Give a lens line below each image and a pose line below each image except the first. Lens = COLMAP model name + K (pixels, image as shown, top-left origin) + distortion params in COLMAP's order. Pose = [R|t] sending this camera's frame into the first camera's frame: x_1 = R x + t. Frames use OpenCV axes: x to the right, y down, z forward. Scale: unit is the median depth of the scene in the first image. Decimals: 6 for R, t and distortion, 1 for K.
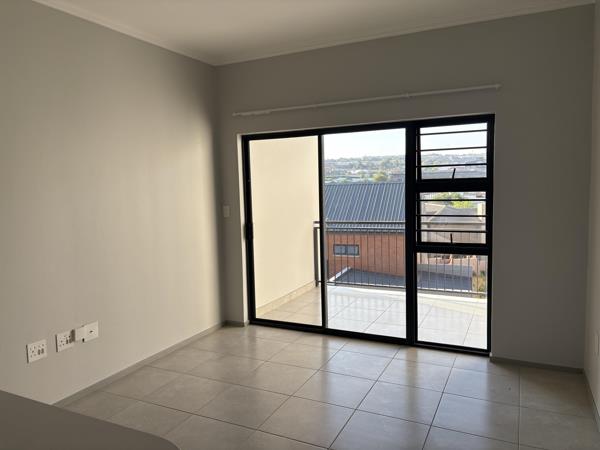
lens RADIAL K [[455.0, 0, 297.2], [0, 455.0, 222.4], [0, 0, 1]] dist [0.089204, -0.110560]
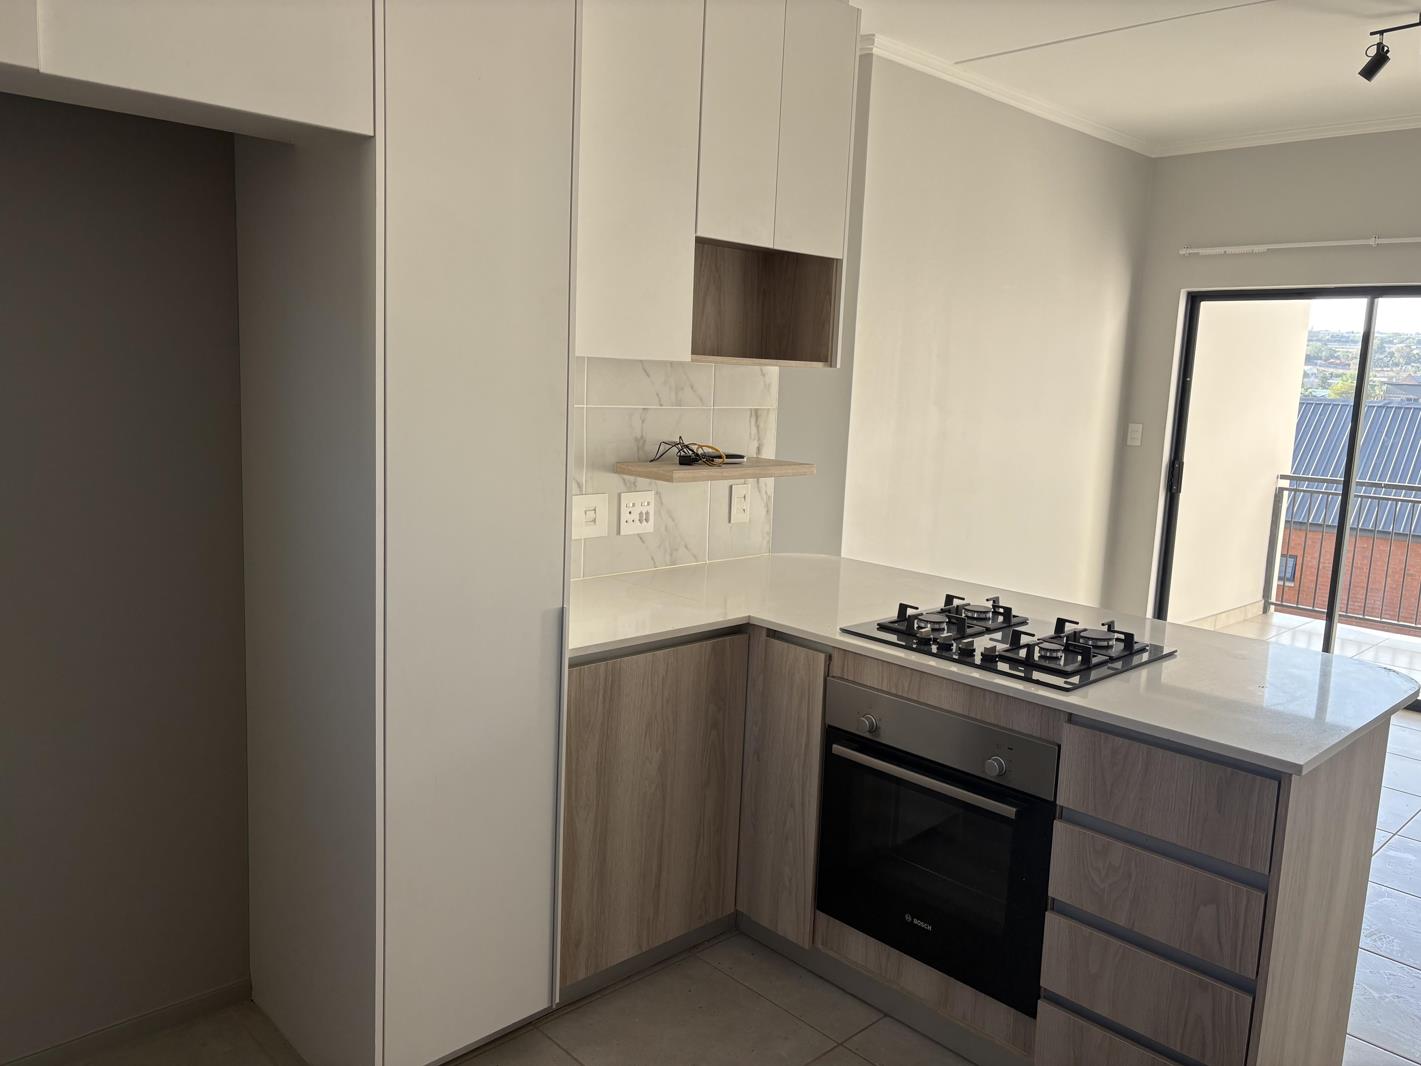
lens RADIAL K [[1077.6, 0, 703.9], [0, 1077.6, 526.9], [0, 0, 1]] dist [0.089204, -0.110560]
pose [[0.937750, 0.112129, -0.328713, -0.198297], [-0.095103, 0.993178, 0.067479, 0.044617], [0.334037, -0.032017, 0.942016, -0.366927]]
